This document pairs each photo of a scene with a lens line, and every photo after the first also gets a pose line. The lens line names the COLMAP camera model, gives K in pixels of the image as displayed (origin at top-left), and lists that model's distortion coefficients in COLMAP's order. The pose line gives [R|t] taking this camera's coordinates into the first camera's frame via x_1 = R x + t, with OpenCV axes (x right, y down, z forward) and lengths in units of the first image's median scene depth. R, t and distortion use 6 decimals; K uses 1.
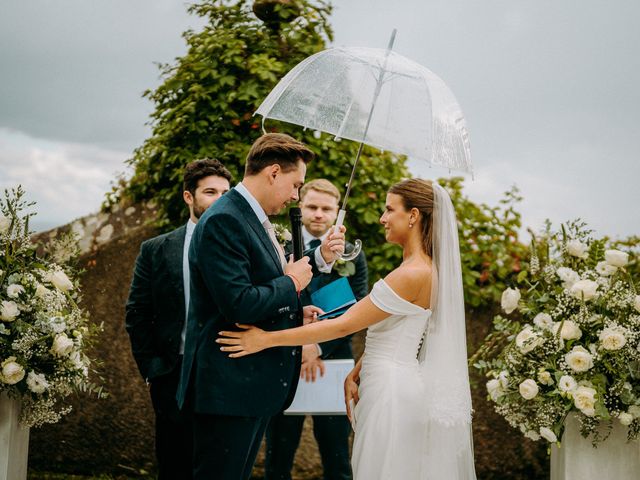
lens RADIAL K [[1130.7, 0, 322.4], [0, 1130.7, 238.4], [0, 0, 1]] dist [0.057380, 0.000000]
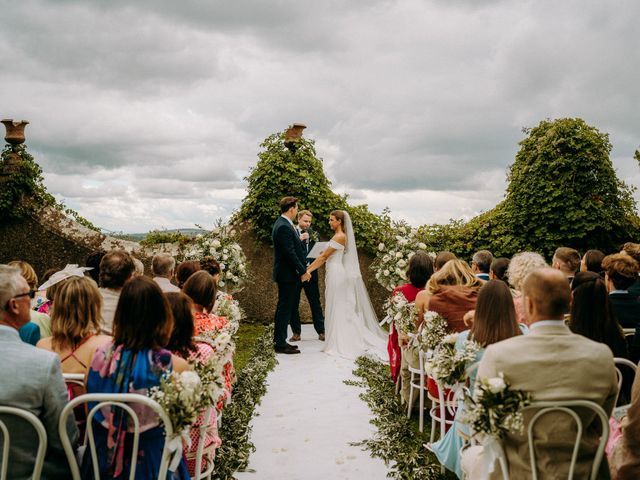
lens RADIAL K [[769.7, 0, 359.7], [0, 769.7, 234.2], [0, 0, 1]] dist [0.036703, 0.000000]
pose [[0.995213, -0.051365, 0.083139, -0.064559], [0.051067, 0.998679, 0.005703, 0.004969], [-0.083322, -0.001430, 0.996522, -1.070430]]
